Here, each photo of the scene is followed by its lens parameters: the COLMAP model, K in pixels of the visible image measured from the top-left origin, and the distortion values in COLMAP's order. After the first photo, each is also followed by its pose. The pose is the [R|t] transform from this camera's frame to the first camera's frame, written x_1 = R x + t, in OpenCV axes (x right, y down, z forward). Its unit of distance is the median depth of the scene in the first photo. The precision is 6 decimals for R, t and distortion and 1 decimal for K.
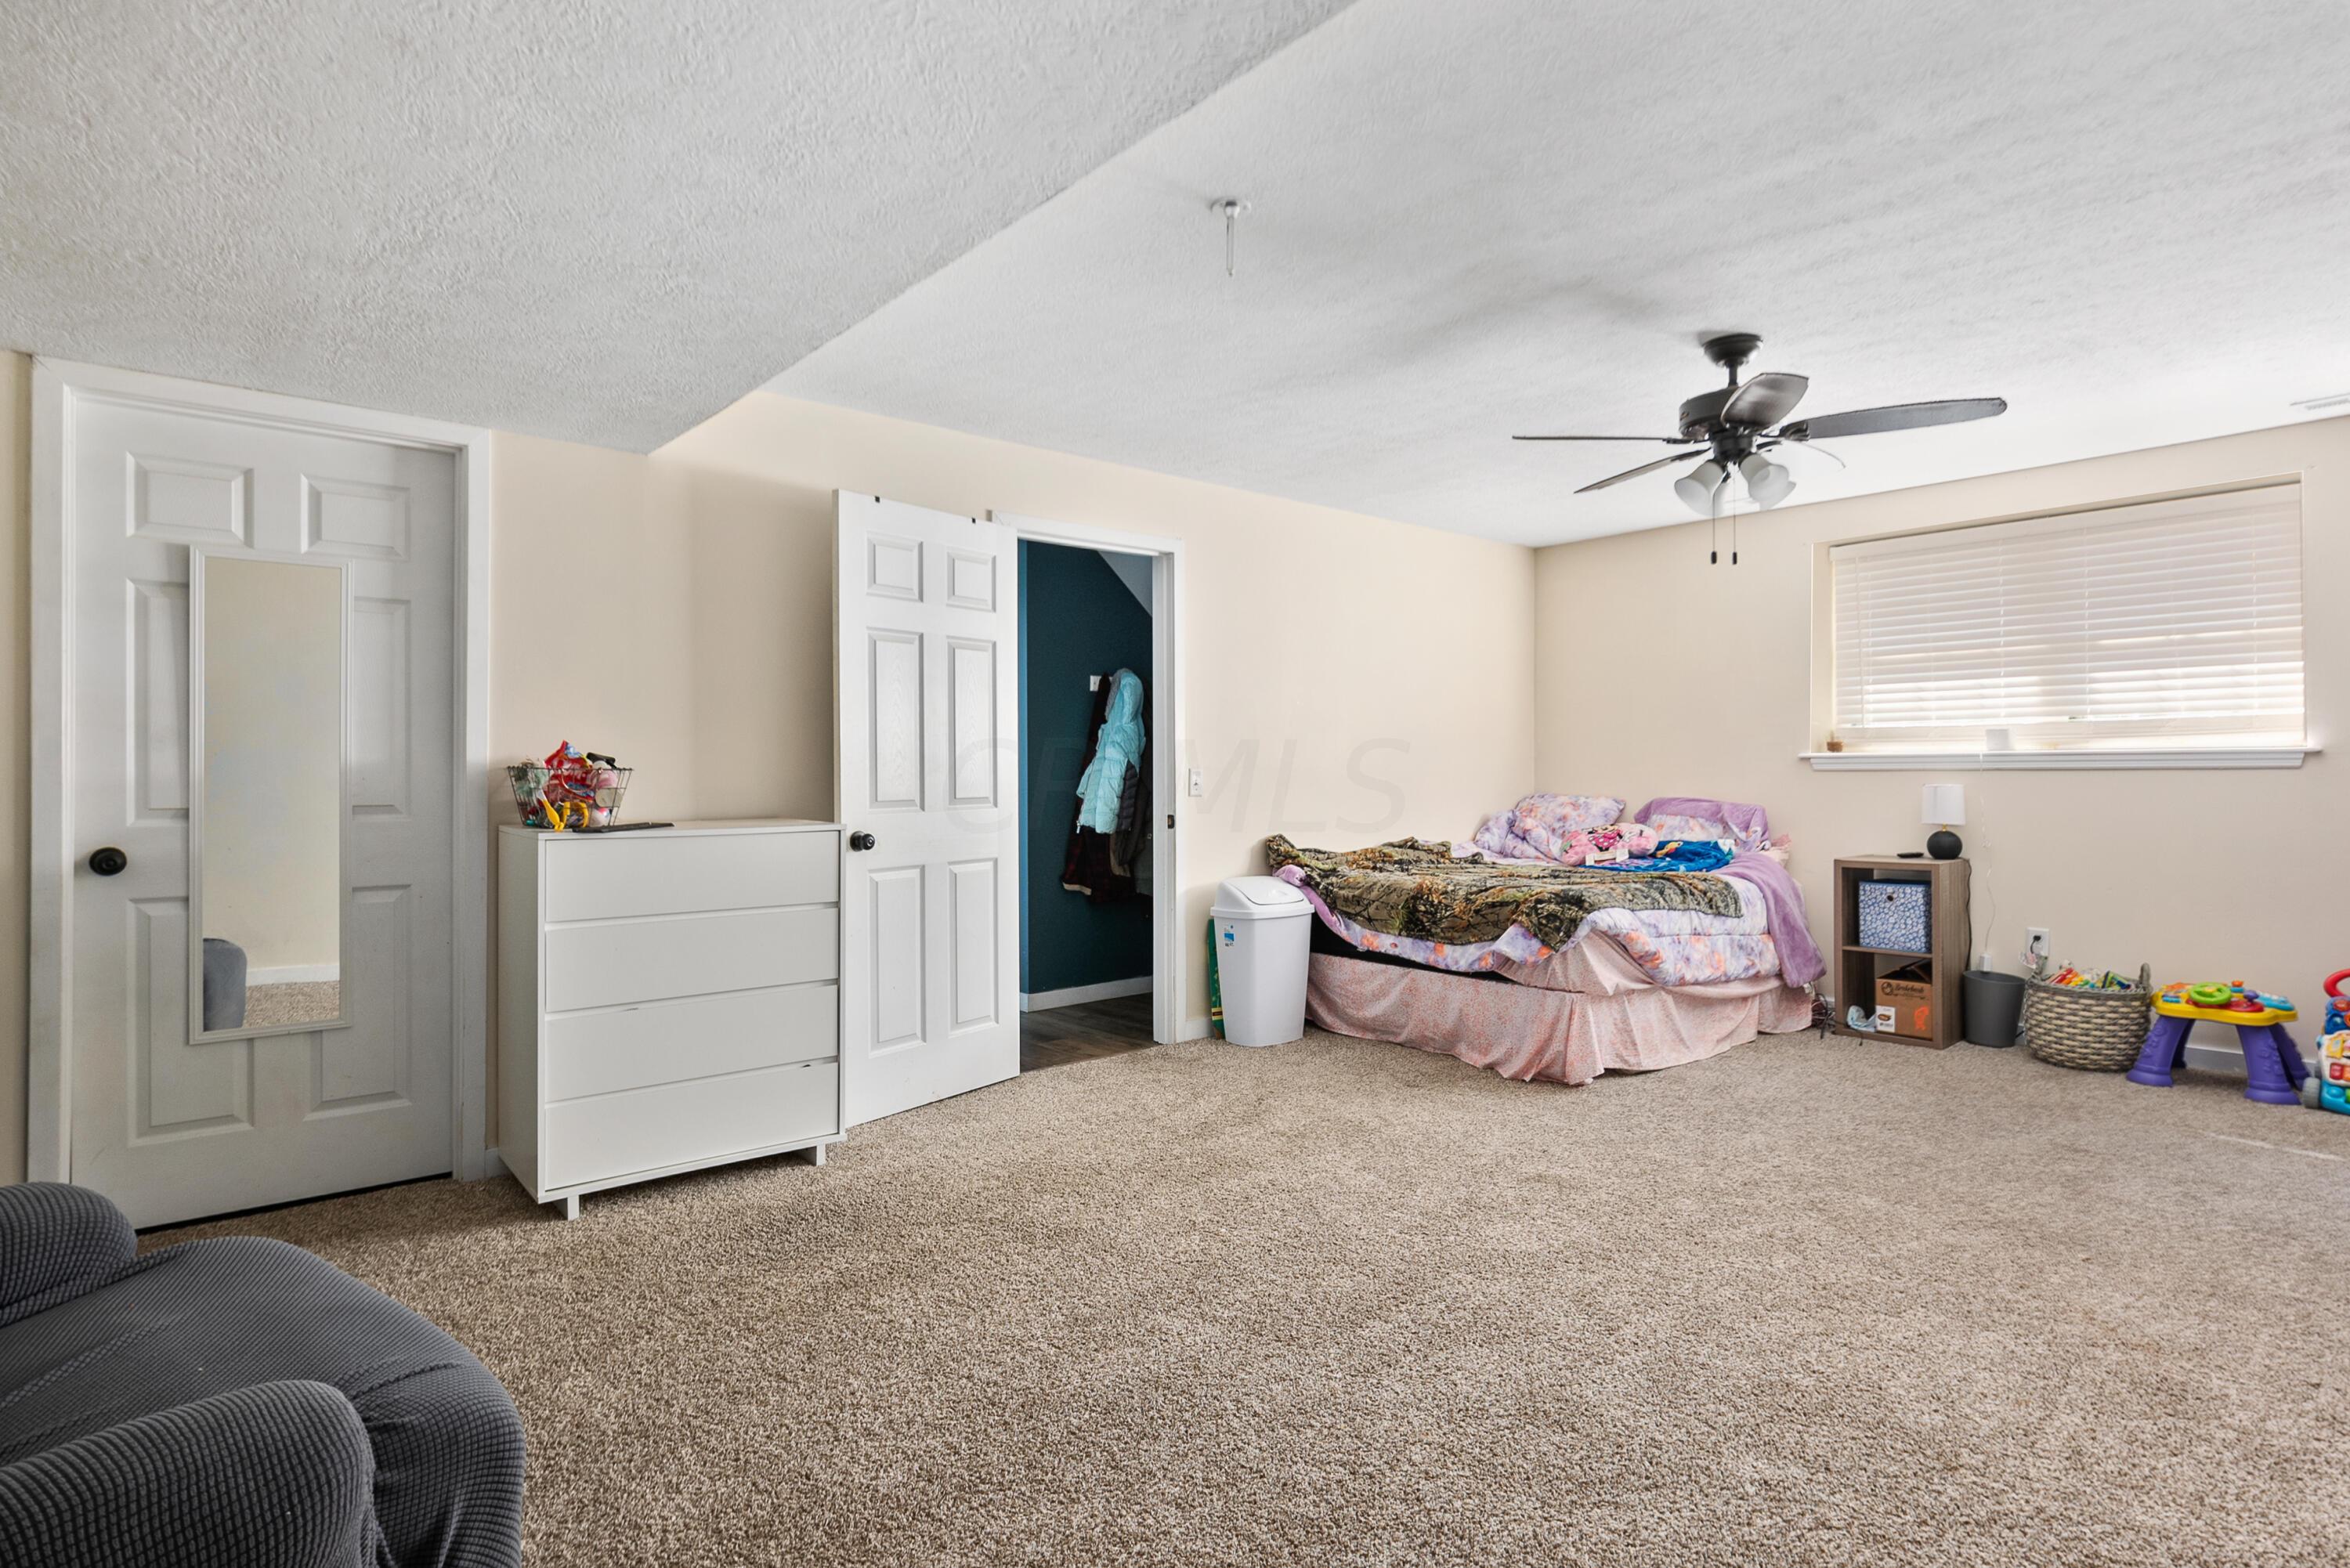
lens RADIAL K [[1197.9, 0, 1184.8], [0, 1197.9, 774.5], [0, 0, 1]] dist [-0.005433, -0.000987]
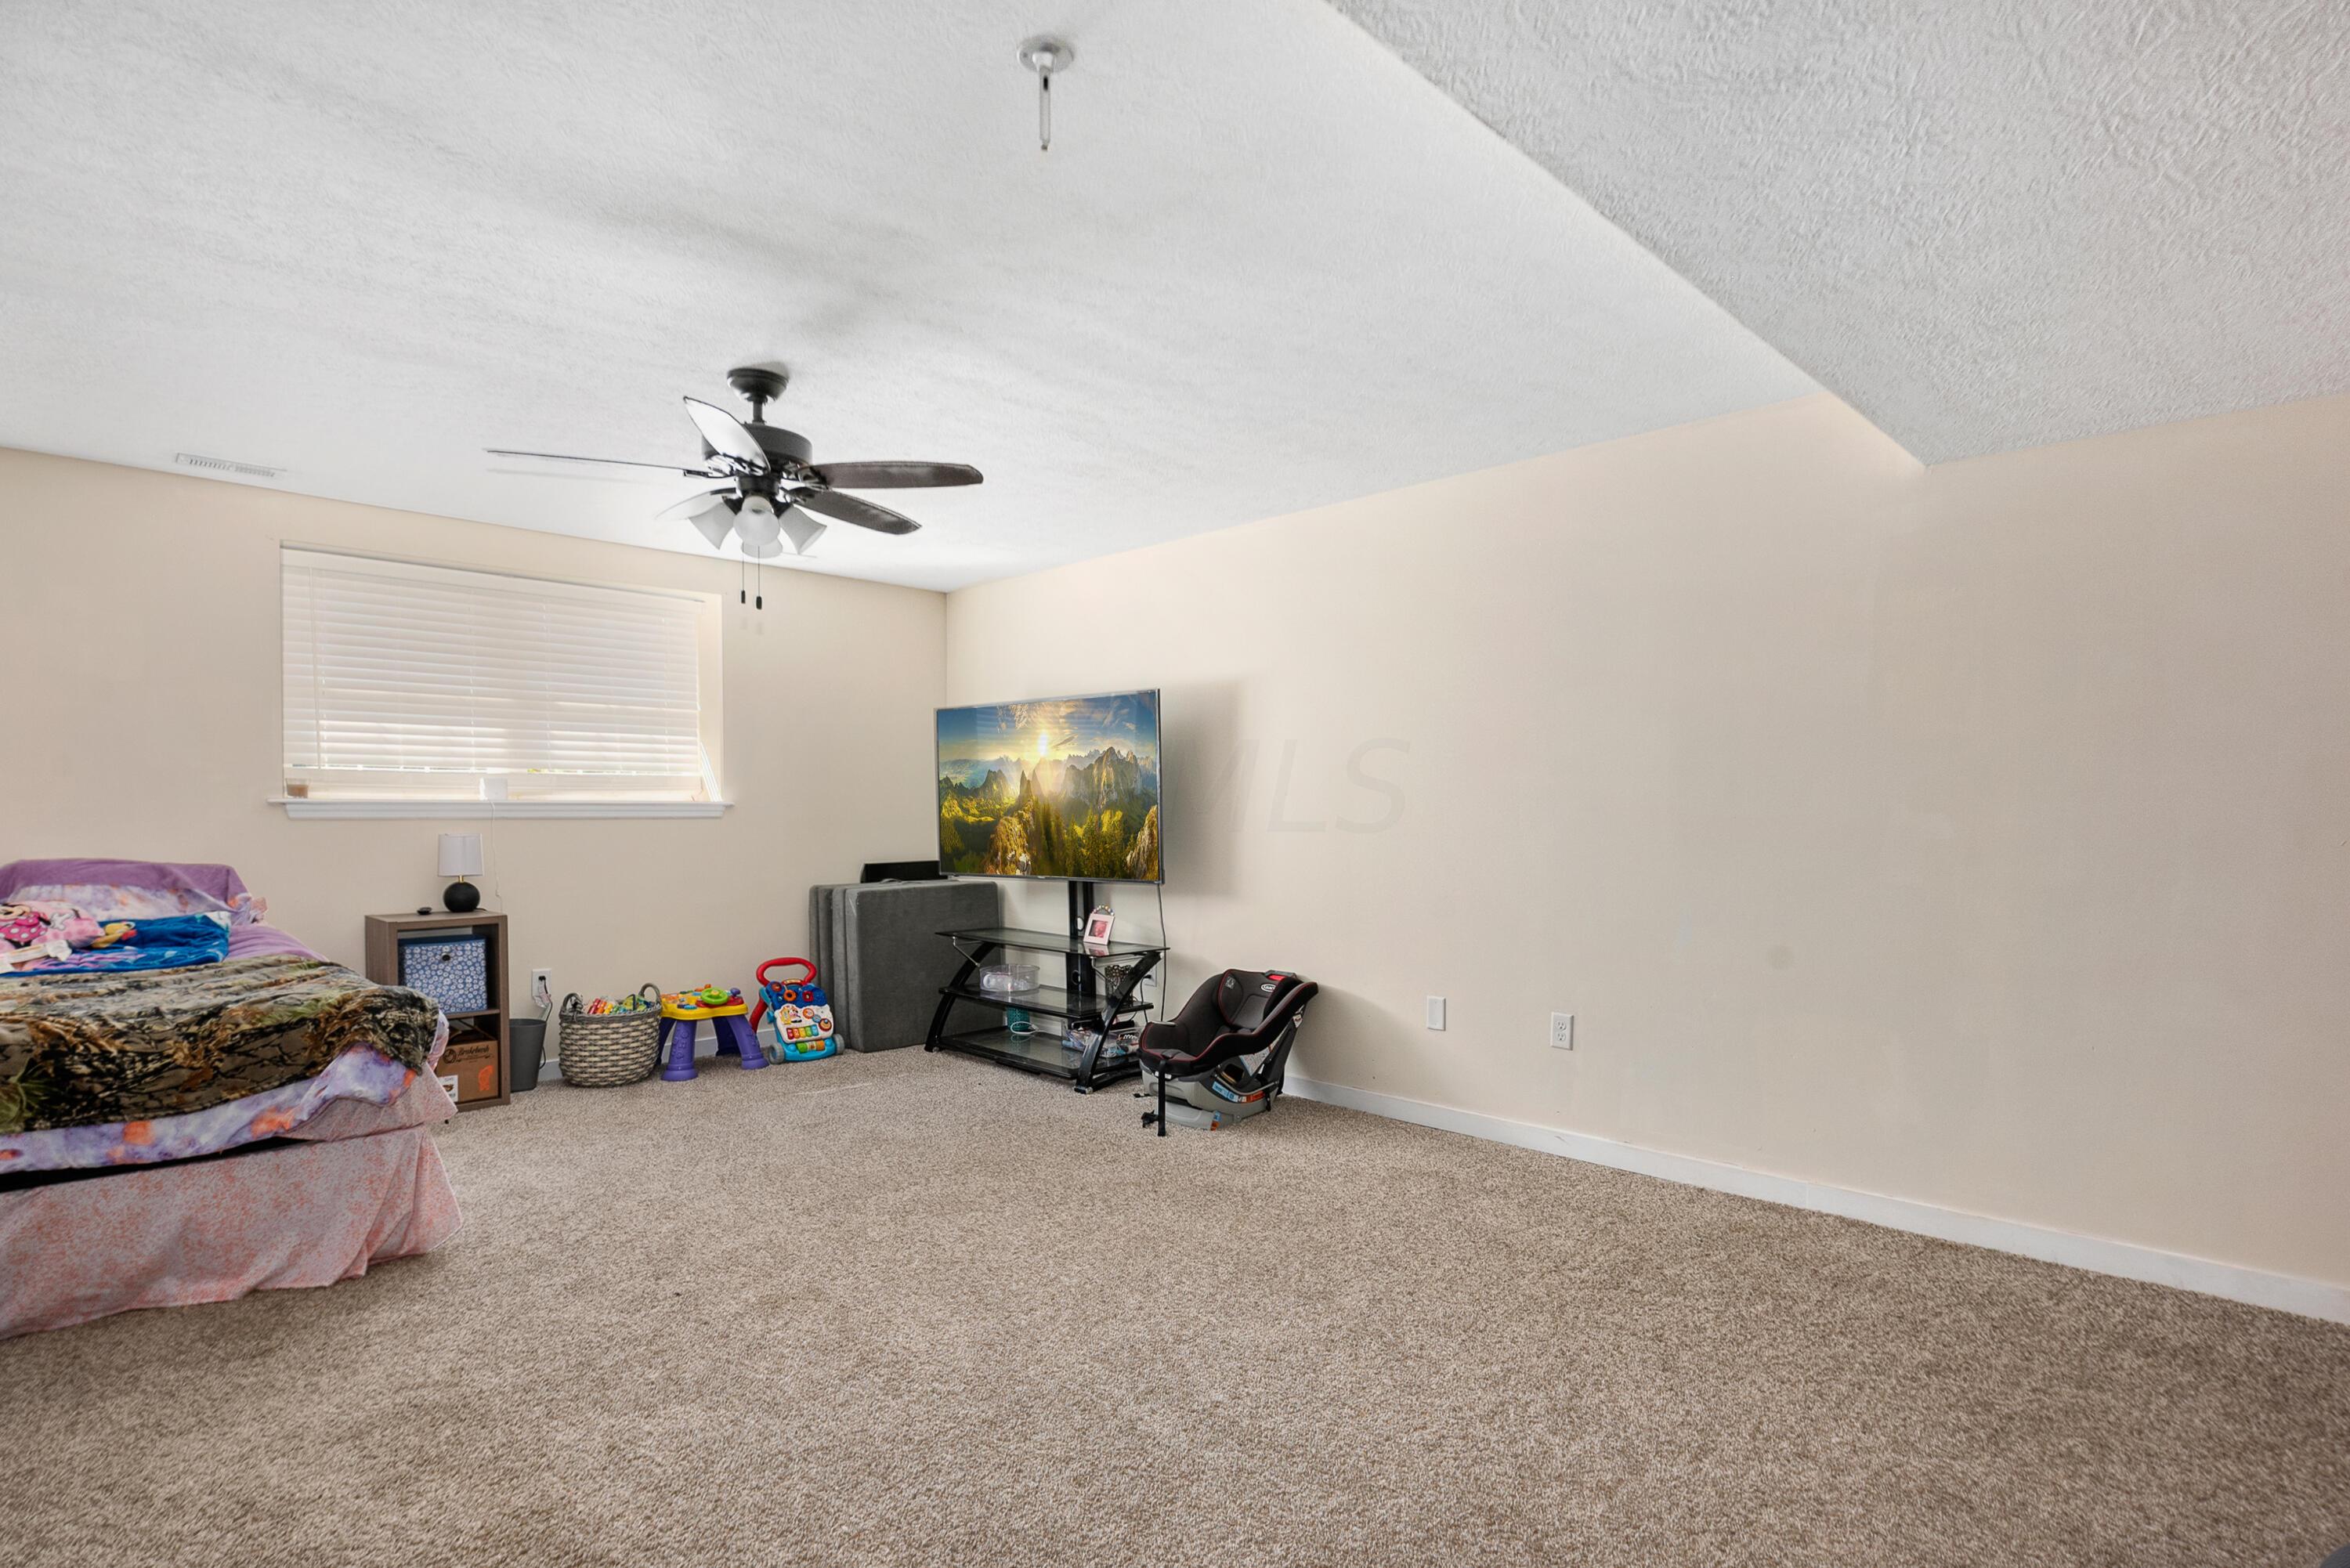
lens RADIAL K [[1197.9, 0, 1167.7], [0, 1197.9, 836.8], [0, 0, 1]] dist [-0.005433, -0.000987]
pose [[-0.081856, -0.014565, 0.996538, -0.400969], [0.000753, 0.999892, 0.014676, -0.003590], [-0.996644, 0.001952, -0.081836, 0.560414]]
